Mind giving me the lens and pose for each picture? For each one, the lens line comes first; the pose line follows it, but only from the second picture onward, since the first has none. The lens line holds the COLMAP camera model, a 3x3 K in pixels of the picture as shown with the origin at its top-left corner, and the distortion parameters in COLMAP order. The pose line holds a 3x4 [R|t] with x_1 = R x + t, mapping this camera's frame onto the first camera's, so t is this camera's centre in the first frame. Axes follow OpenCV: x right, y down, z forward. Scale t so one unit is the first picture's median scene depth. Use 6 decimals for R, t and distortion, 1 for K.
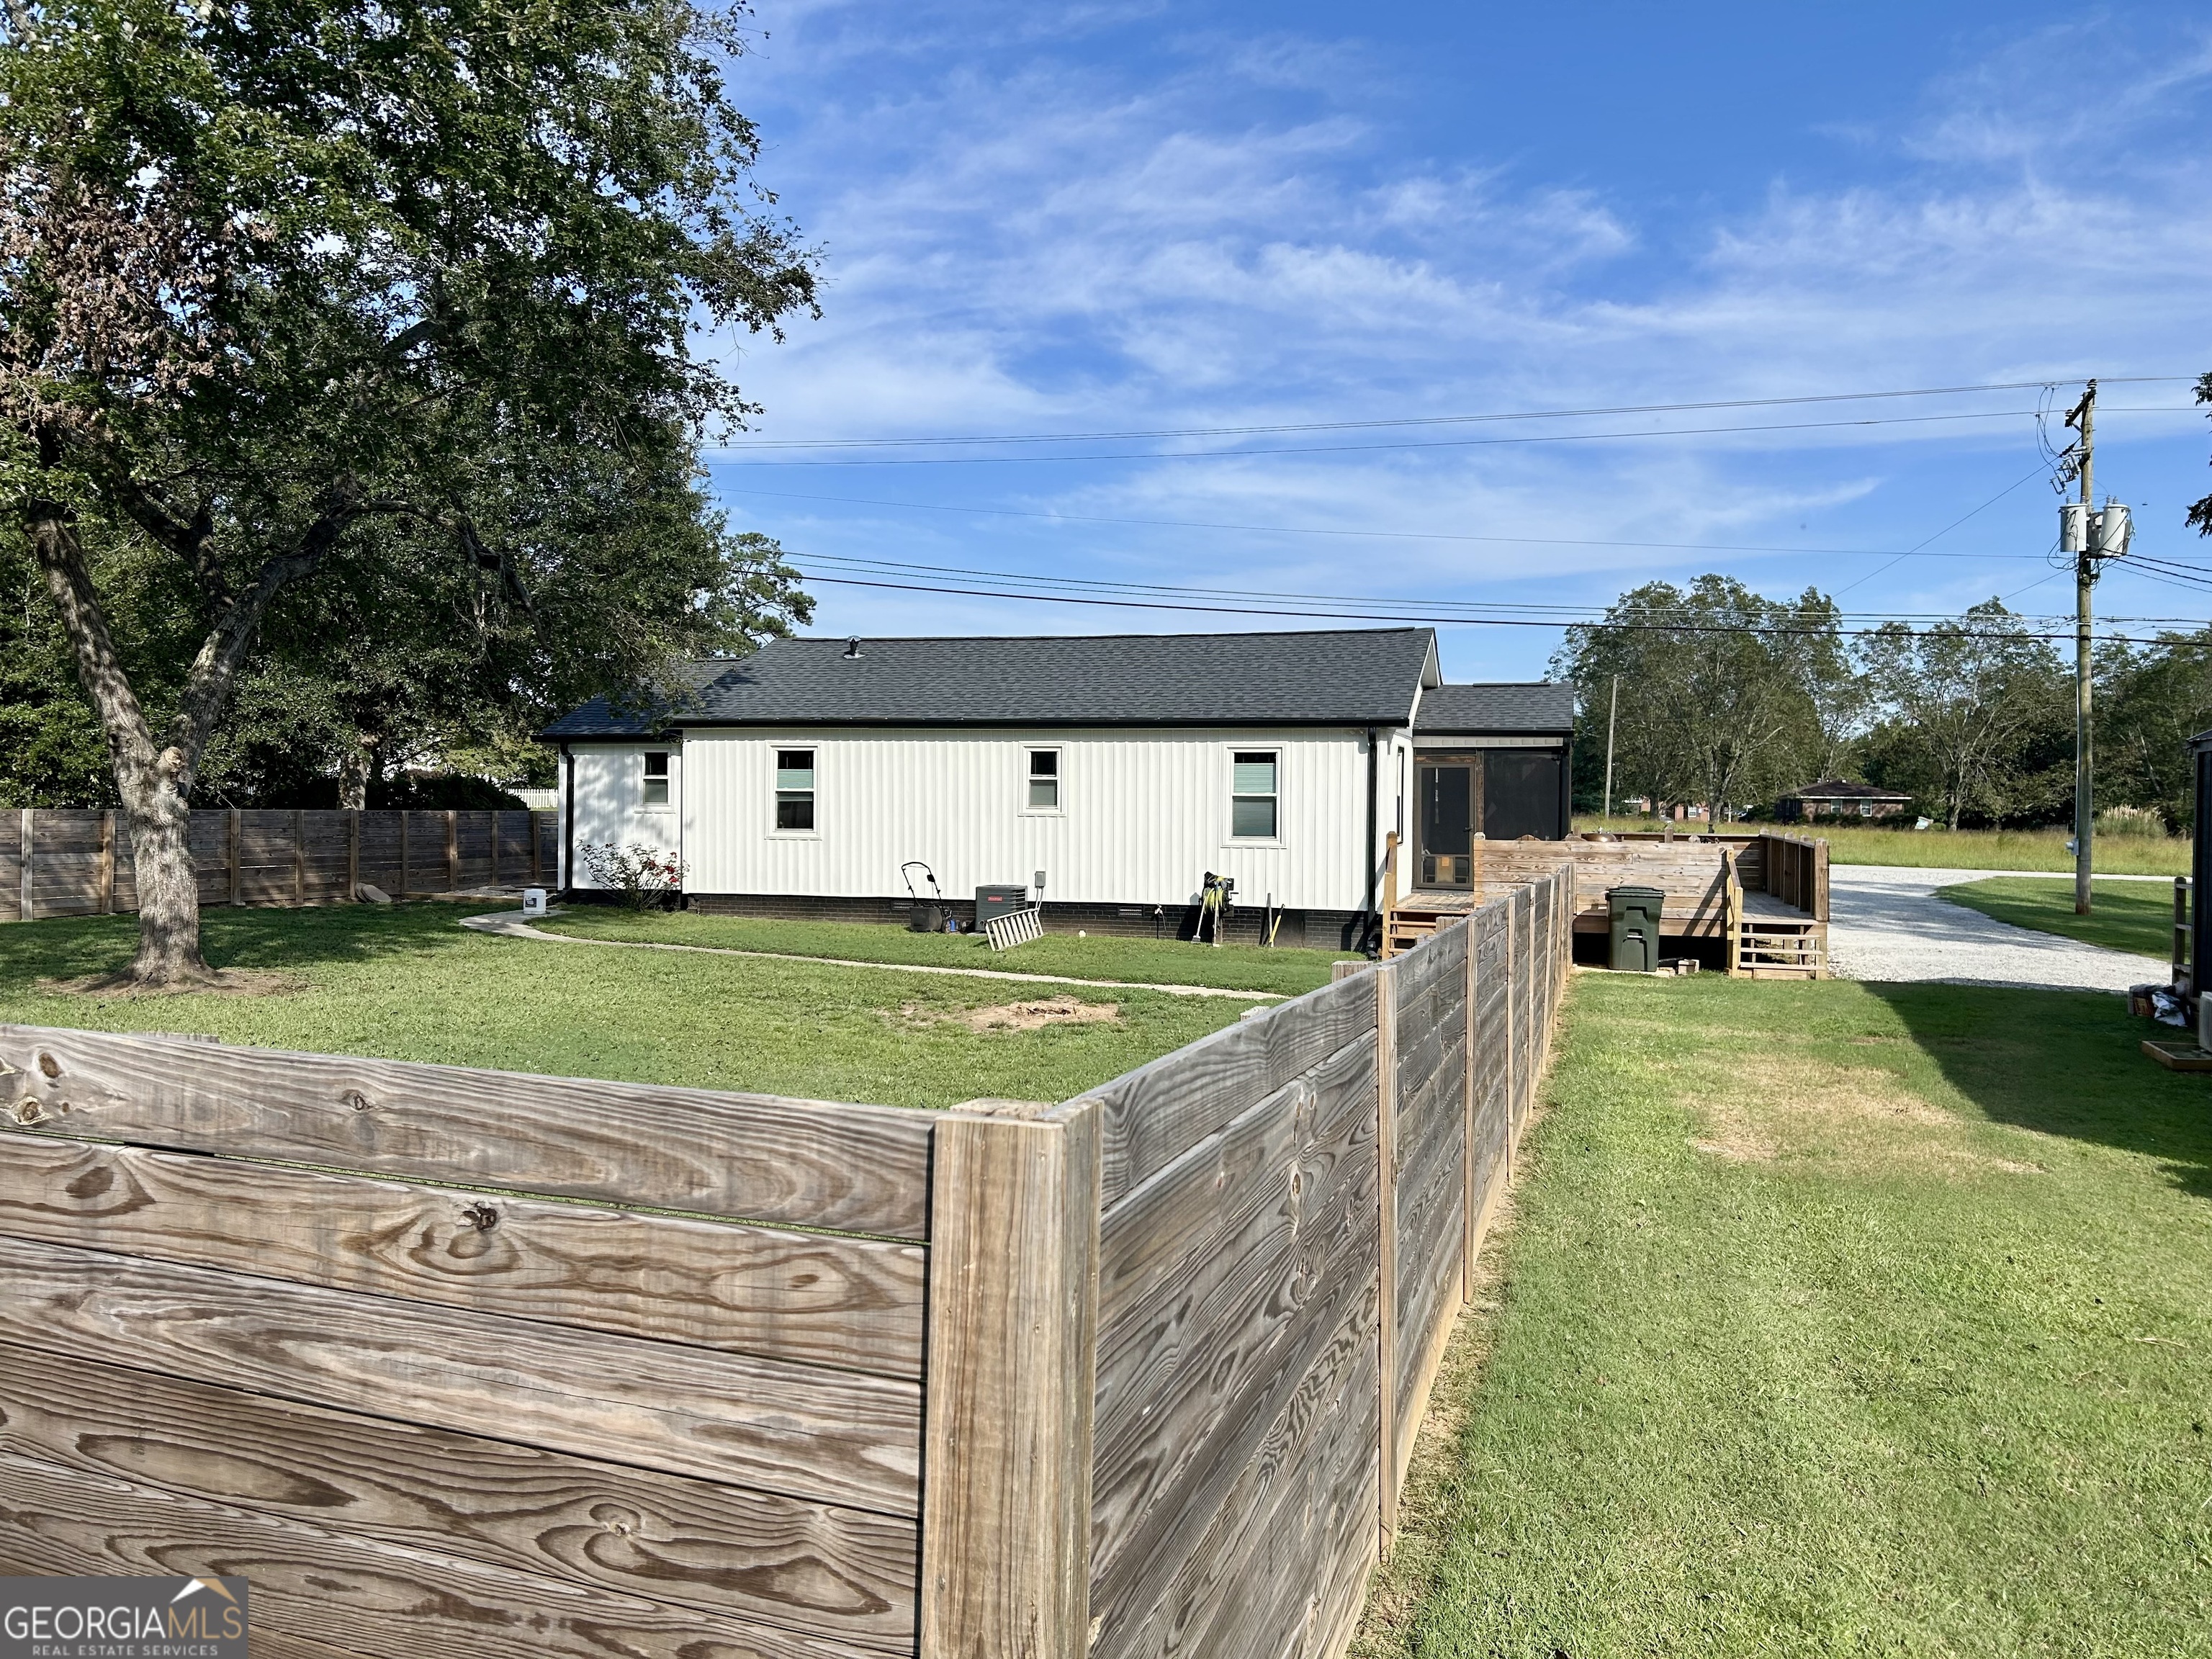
lens RADIAL K [[1661.2, 0, 1117.8], [0, 1661.2, 818.3], [0, 0, 1]] dist [0.065428, -0.069582]
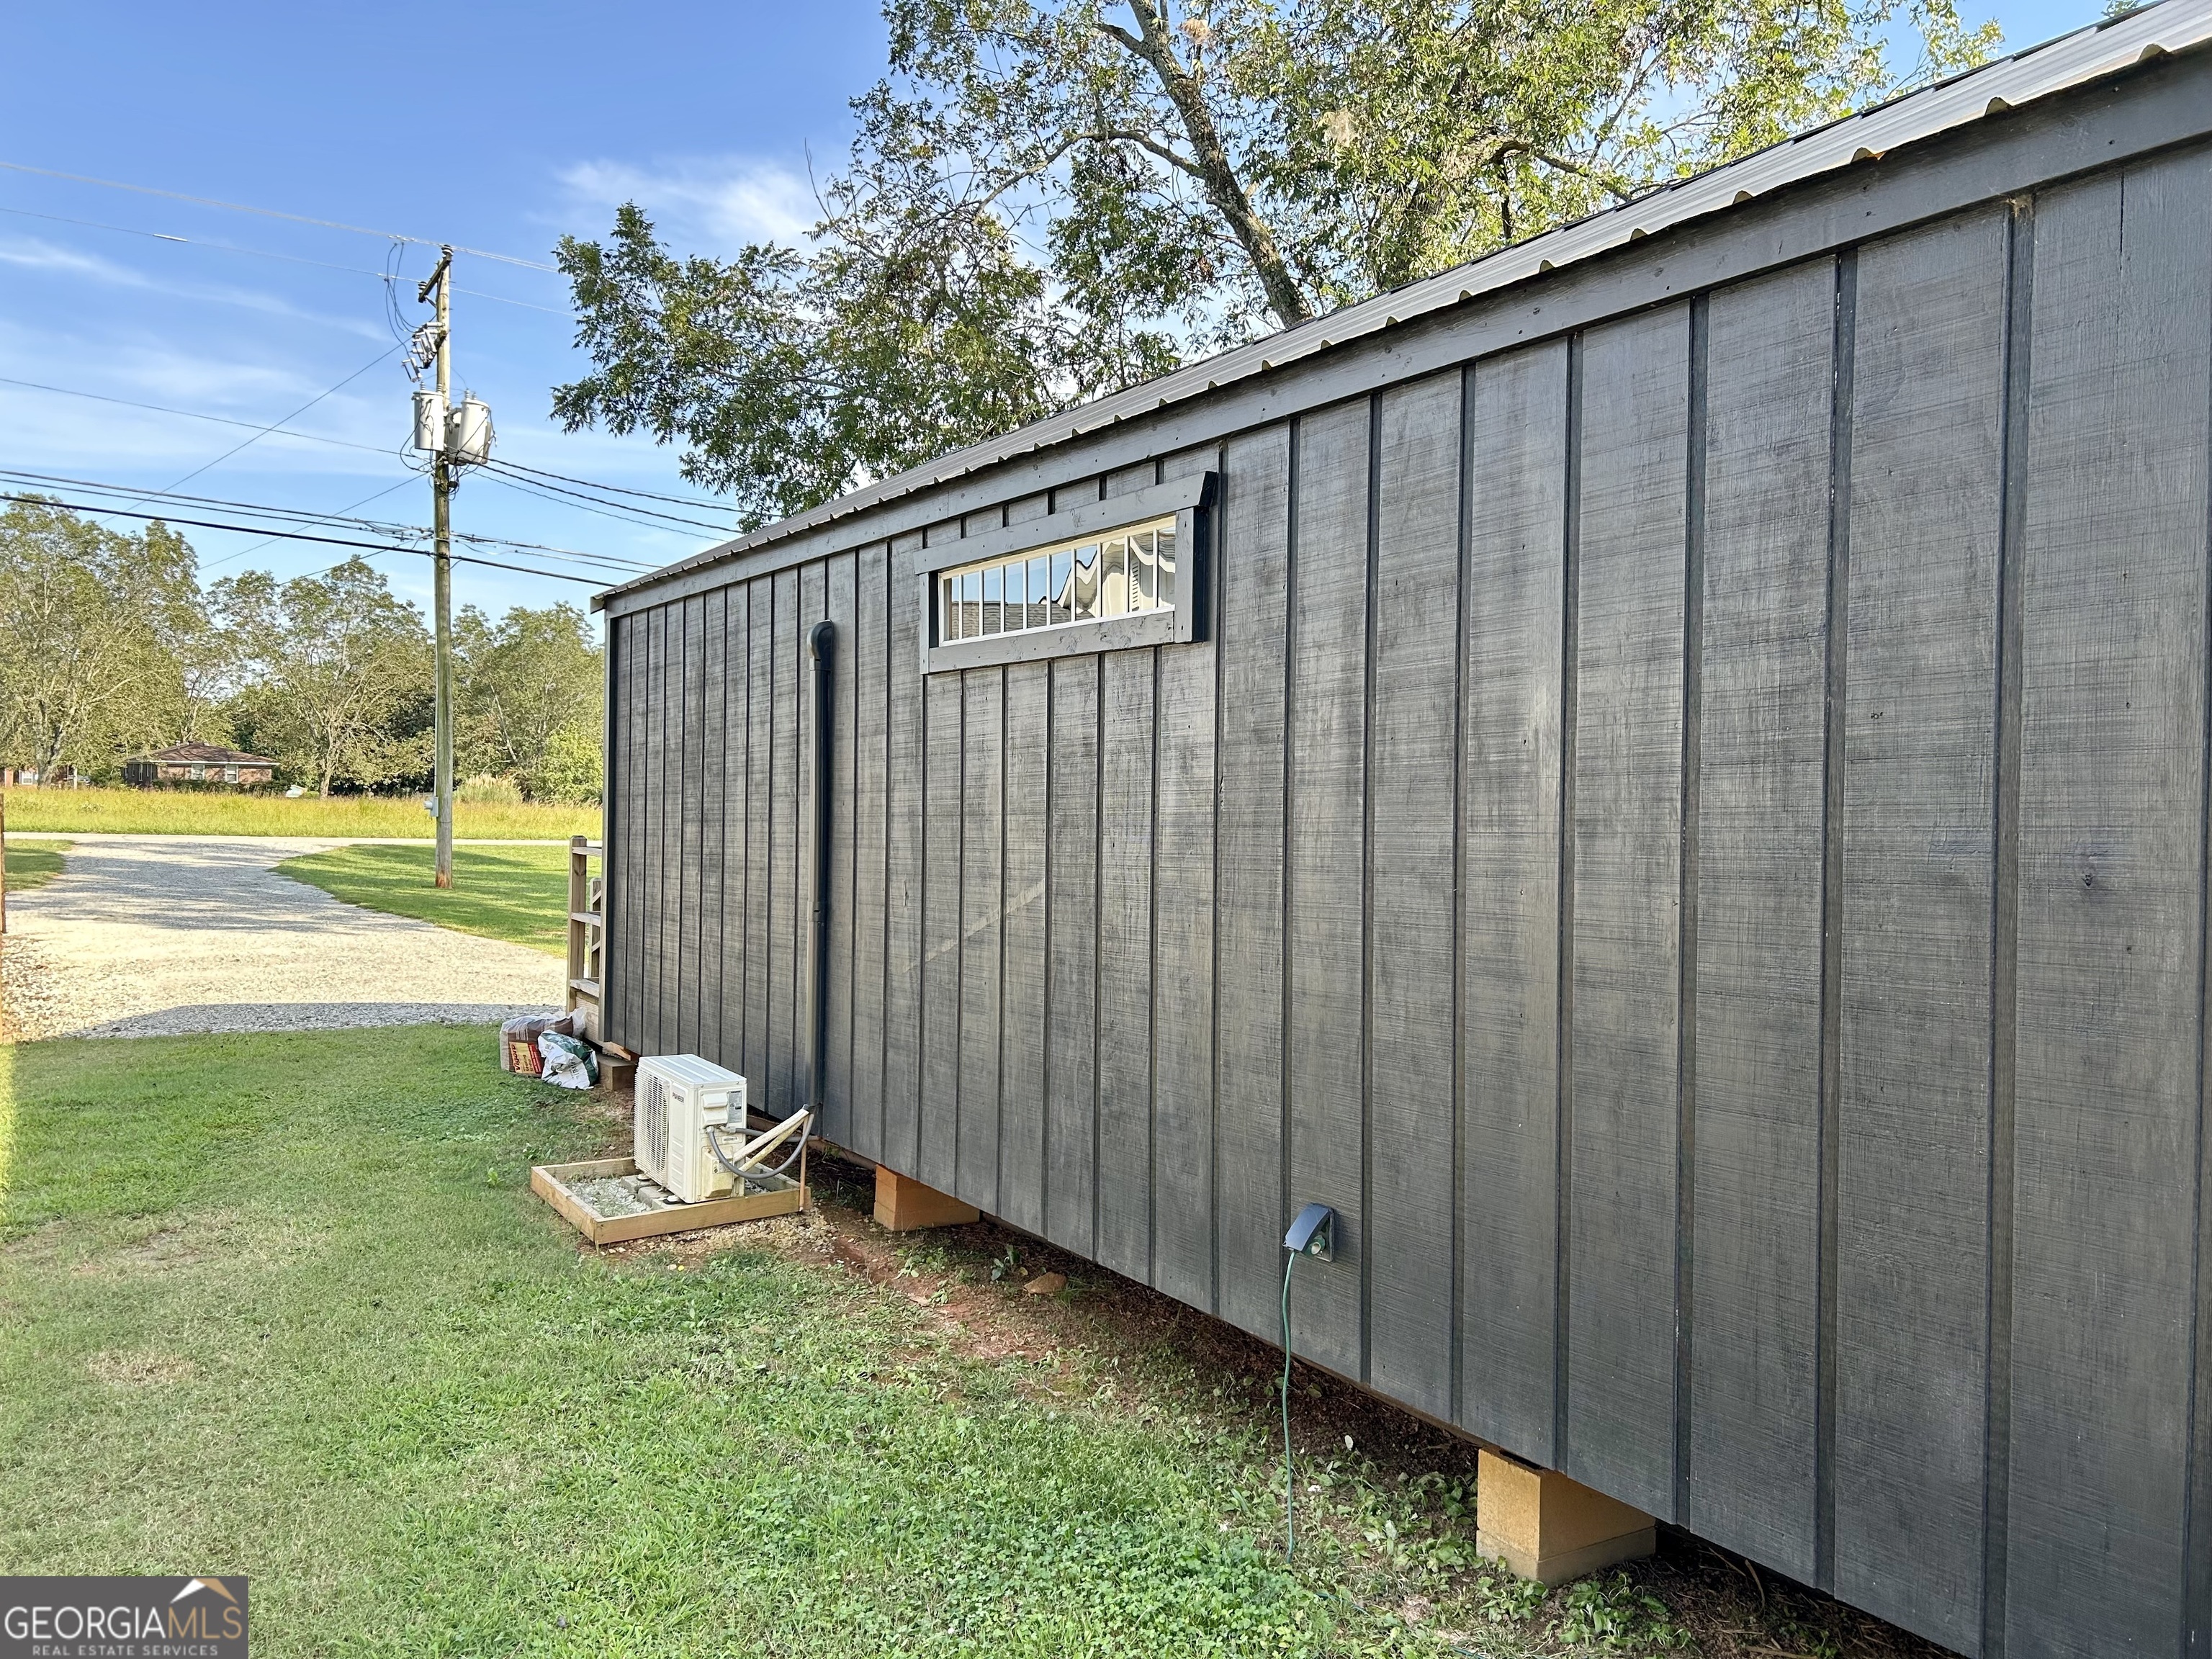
lens RADIAL K [[1661.2, 0, 1103.2], [0, 1661.2, 820.7], [0, 0, 1]] dist [0.065428, -0.069582]
pose [[0.627461, -0.011561, 0.778562, 0.115605], [-0.003775, 0.999833, 0.017889, 0.007500], [-0.778639, -0.014164, 0.627313, 0.196465]]
